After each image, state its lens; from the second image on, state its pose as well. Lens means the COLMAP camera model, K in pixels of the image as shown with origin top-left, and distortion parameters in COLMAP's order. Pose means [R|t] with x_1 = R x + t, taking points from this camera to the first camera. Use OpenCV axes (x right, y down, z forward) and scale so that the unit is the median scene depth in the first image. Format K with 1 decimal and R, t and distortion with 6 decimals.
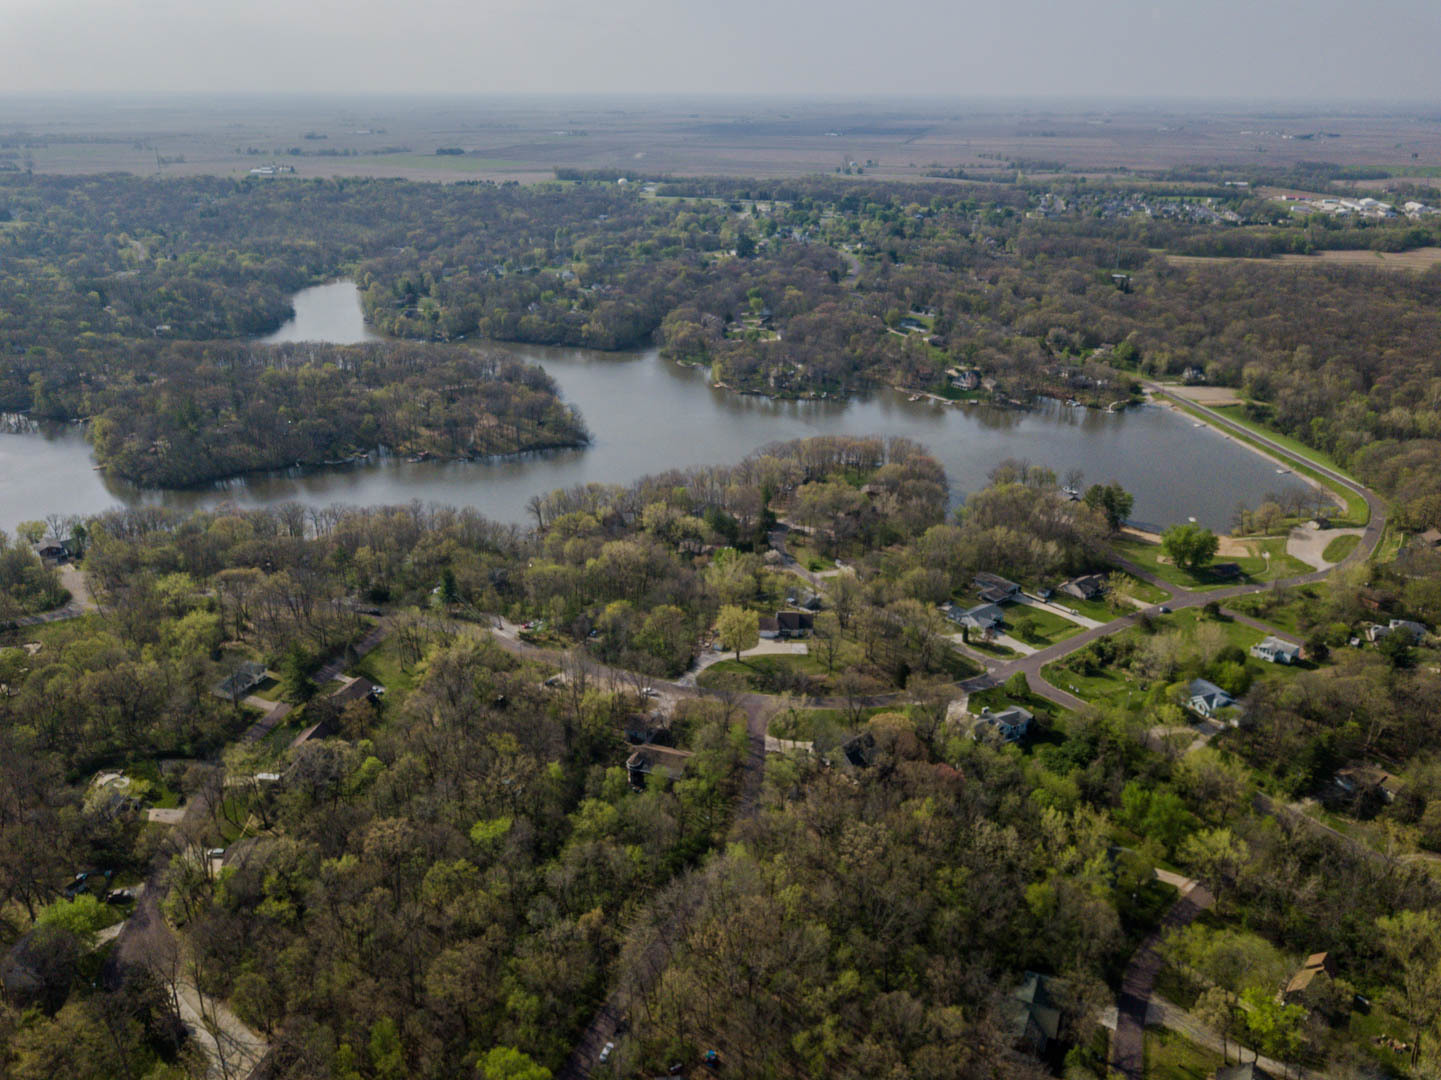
lens RADIAL K [[1164.5, 0, 720.5], [0, 1164.5, 540.0], [0, 0, 1]] dist [-0.009774, 0.007310]
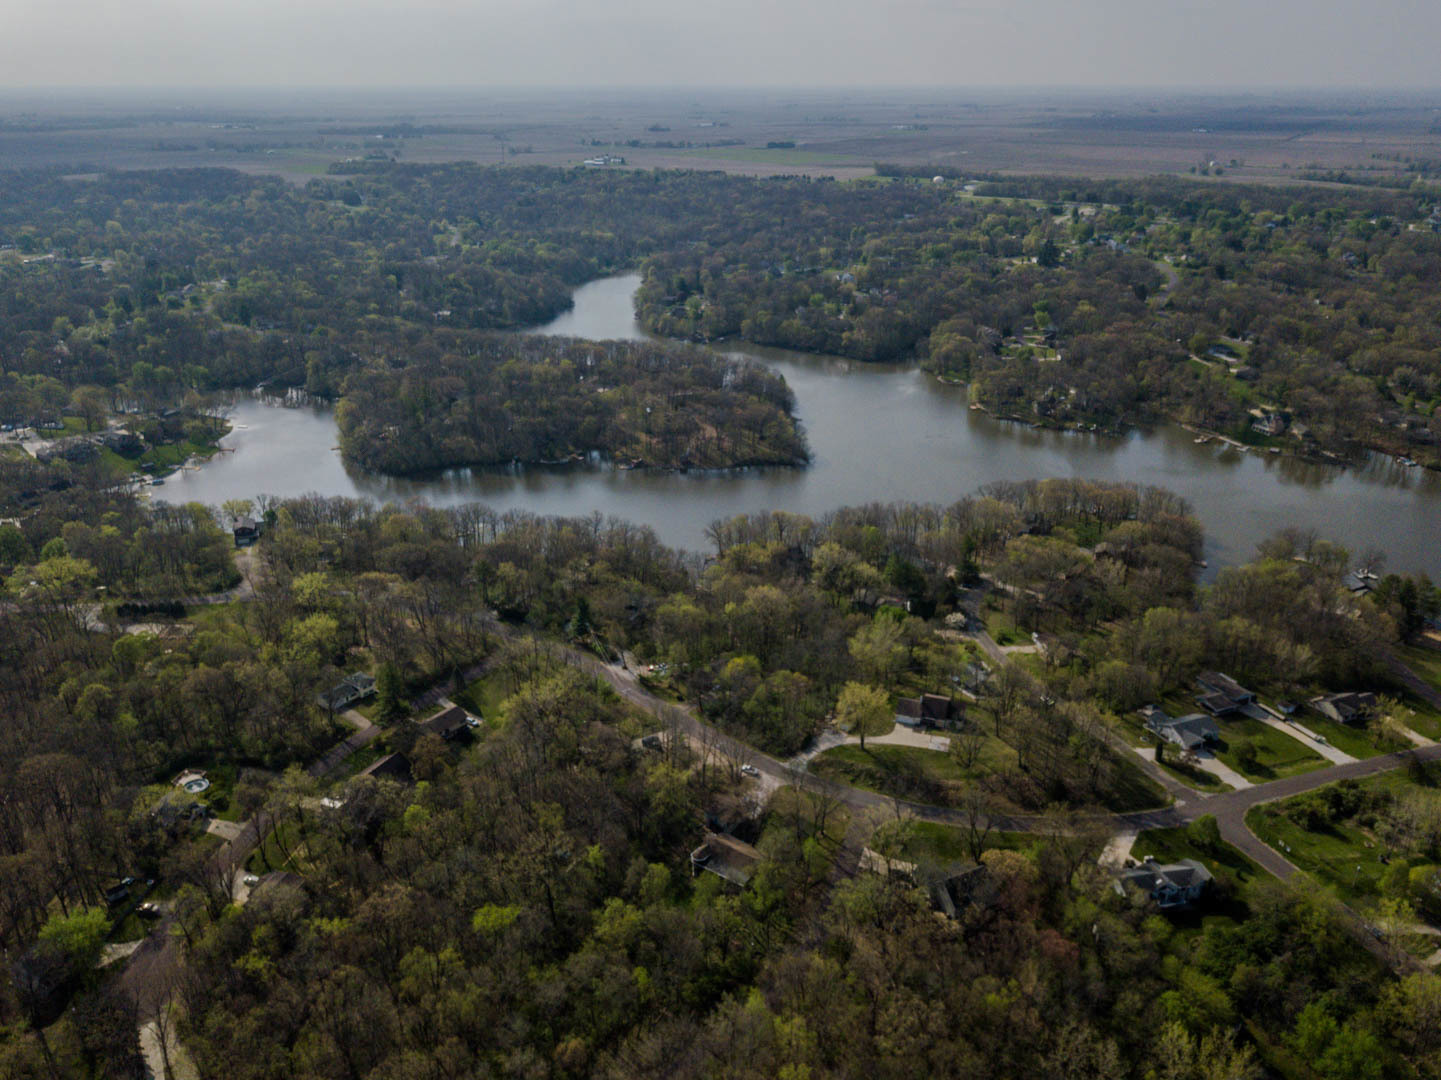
lens RADIAL K [[1164.5, 0, 720.5], [0, 1164.5, 540.0], [0, 0, 1]] dist [-0.009774, 0.007310]
pose [[0.955502, 0.103849, -0.276099, 0.082061], [-0.102336, 0.994550, 0.019925, -0.033008], [0.276664, 0.009216, 0.960923, 0.085009]]
